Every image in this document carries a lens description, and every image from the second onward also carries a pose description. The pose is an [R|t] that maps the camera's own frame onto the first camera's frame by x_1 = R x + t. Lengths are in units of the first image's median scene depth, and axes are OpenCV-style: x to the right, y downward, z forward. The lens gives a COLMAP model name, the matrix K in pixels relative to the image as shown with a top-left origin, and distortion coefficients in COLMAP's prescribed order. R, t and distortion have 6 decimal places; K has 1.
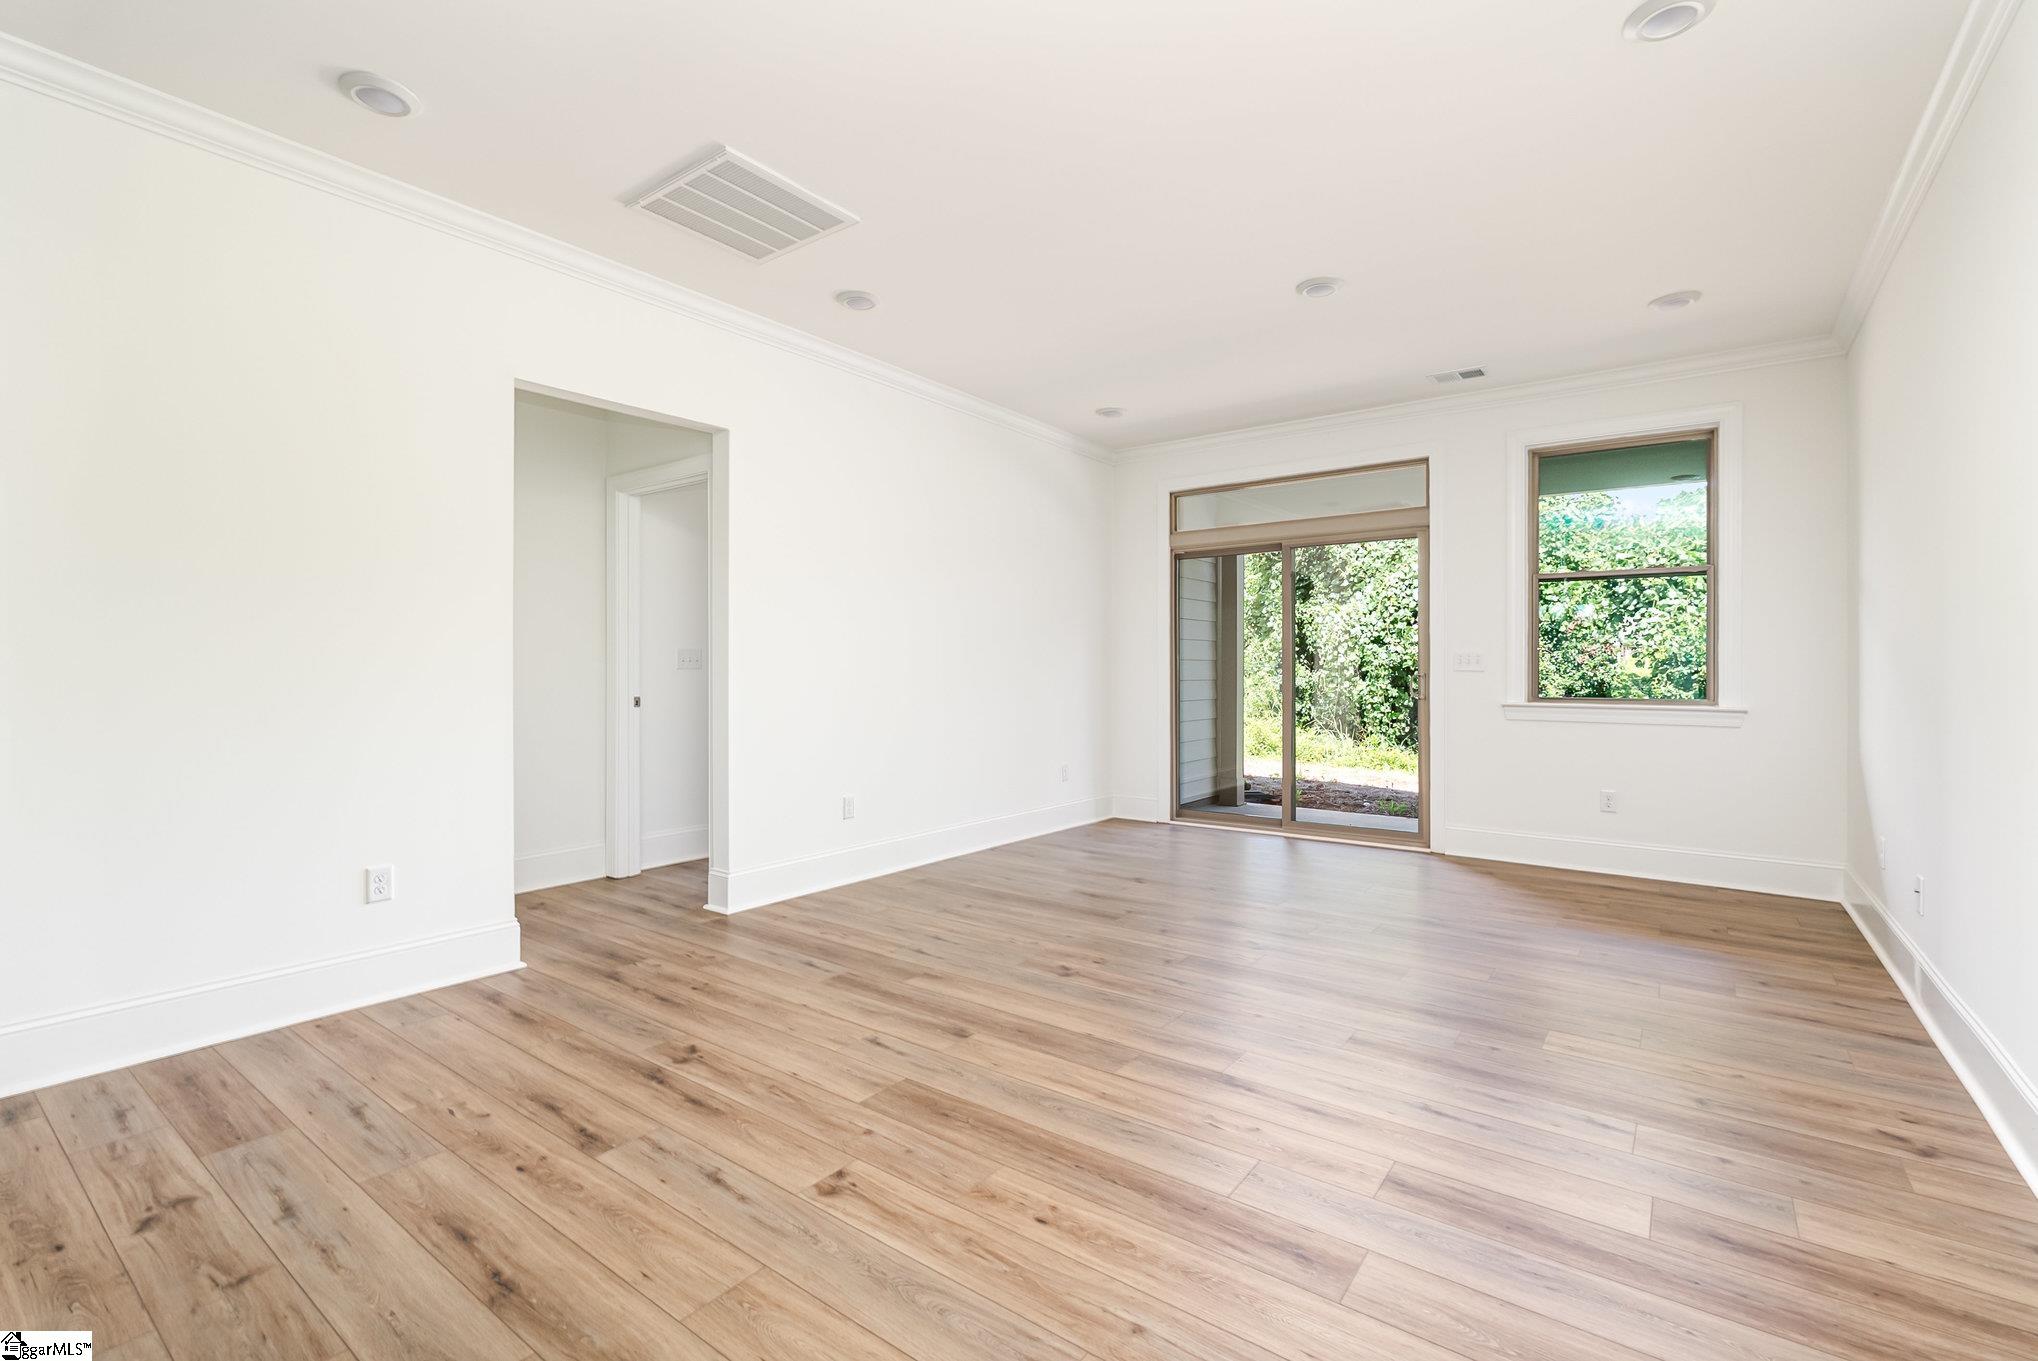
lens RADIAL K [[900.6, 0, 1013.8], [0, 900.6, 683.3], [0, 0, 1]] dist [-0.003255, 0.000136]
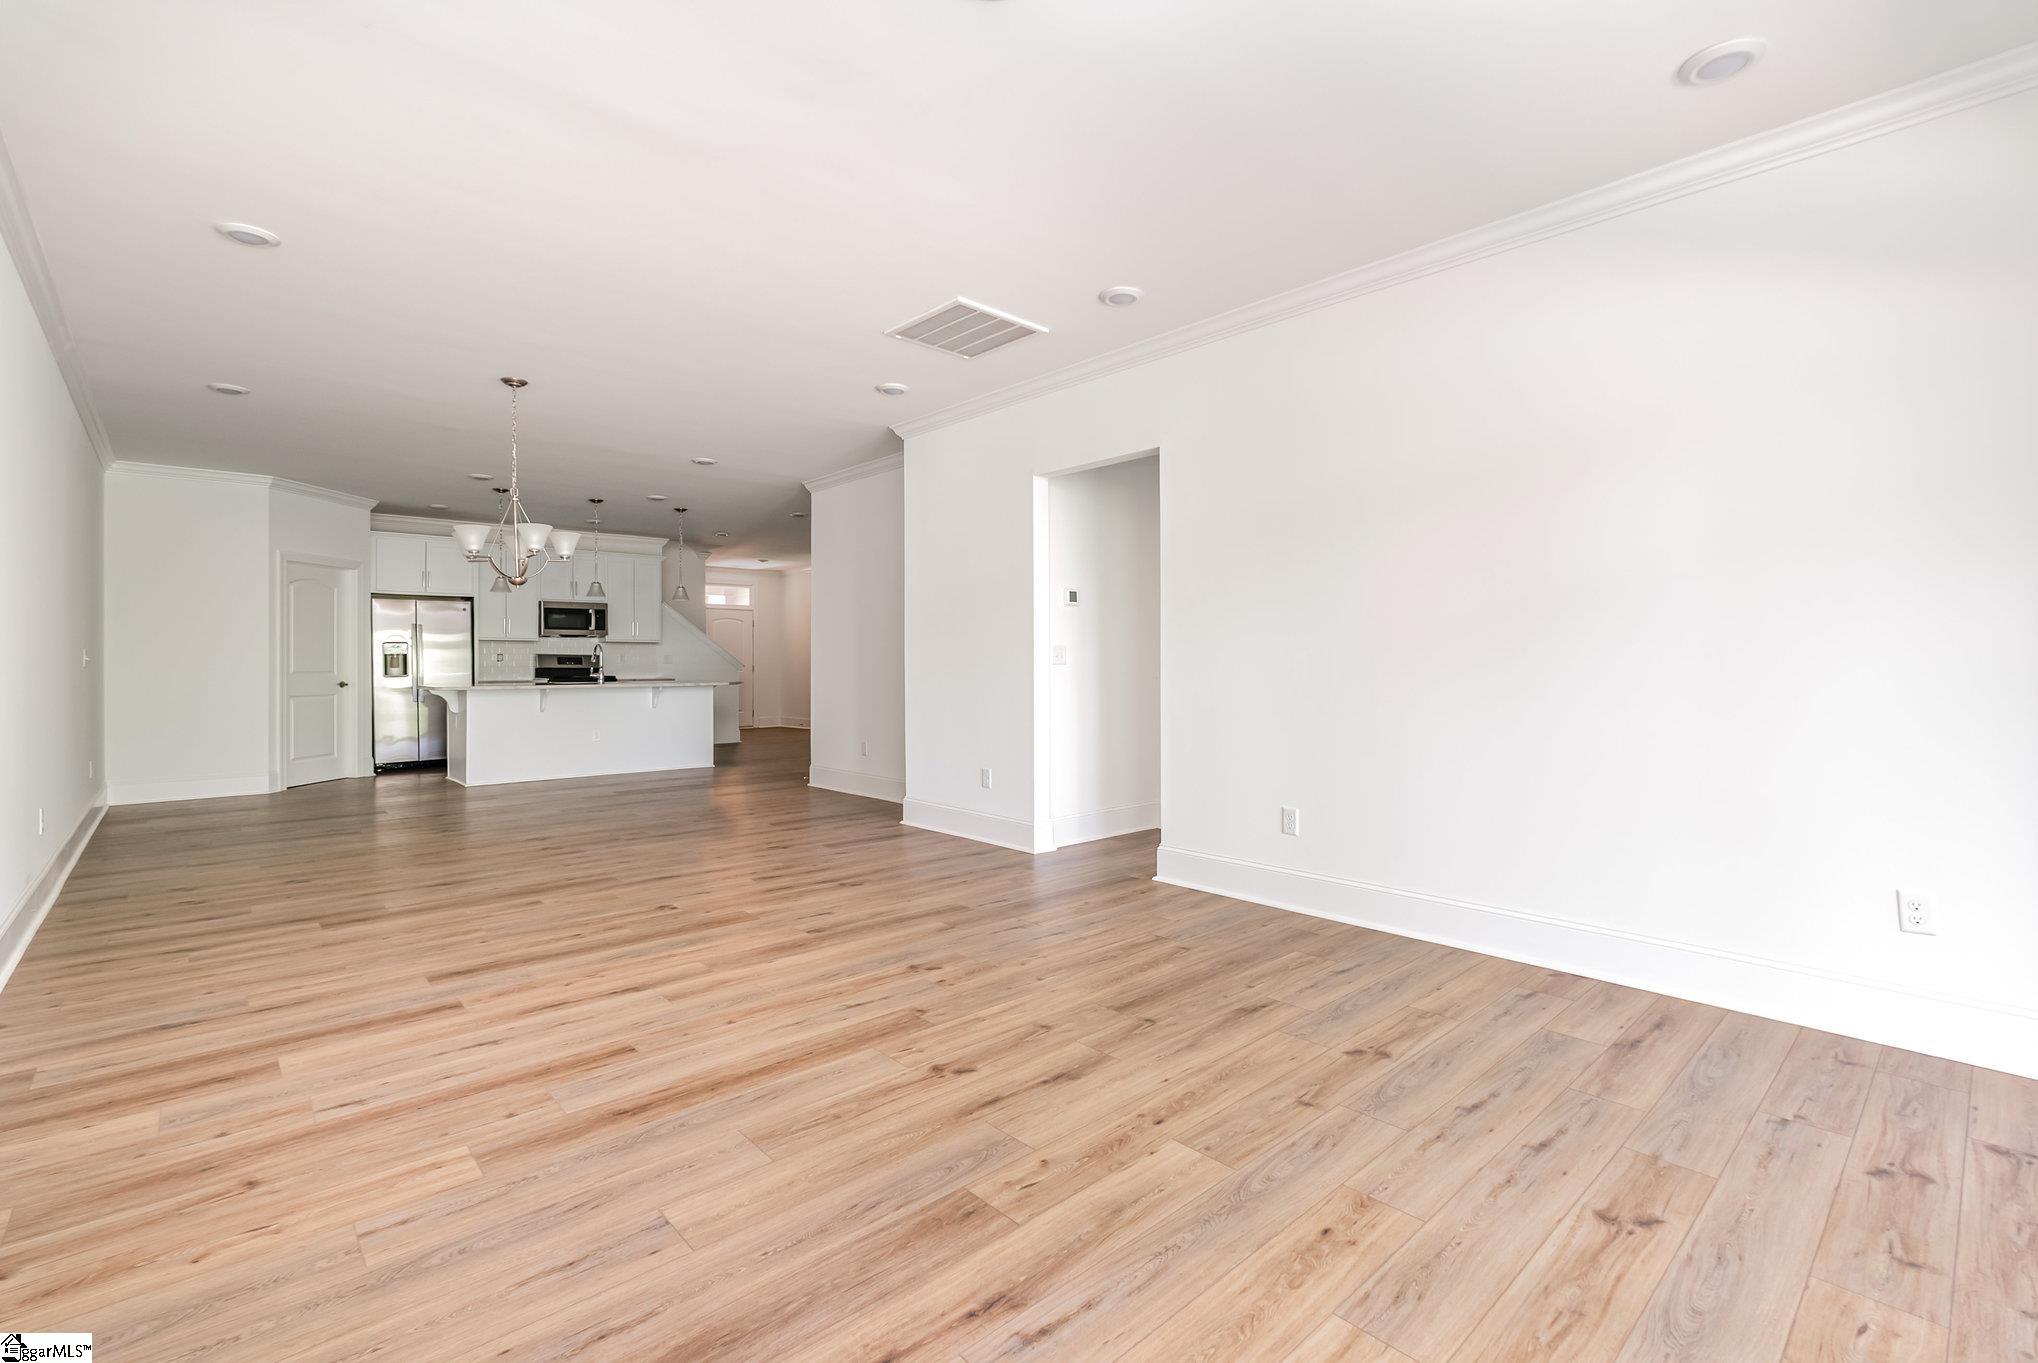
lens RADIAL K [[900.6, 0, 956.7], [0, 900.6, 648.9], [0, 0, 1]] dist [-0.003255, 0.000136]
pose [[-0.218320, -0.015641, -0.975752, 1.022709], [-0.013012, 0.999829, -0.013115, -0.005225], [0.975791, 0.009833, -0.218486, 1.288514]]
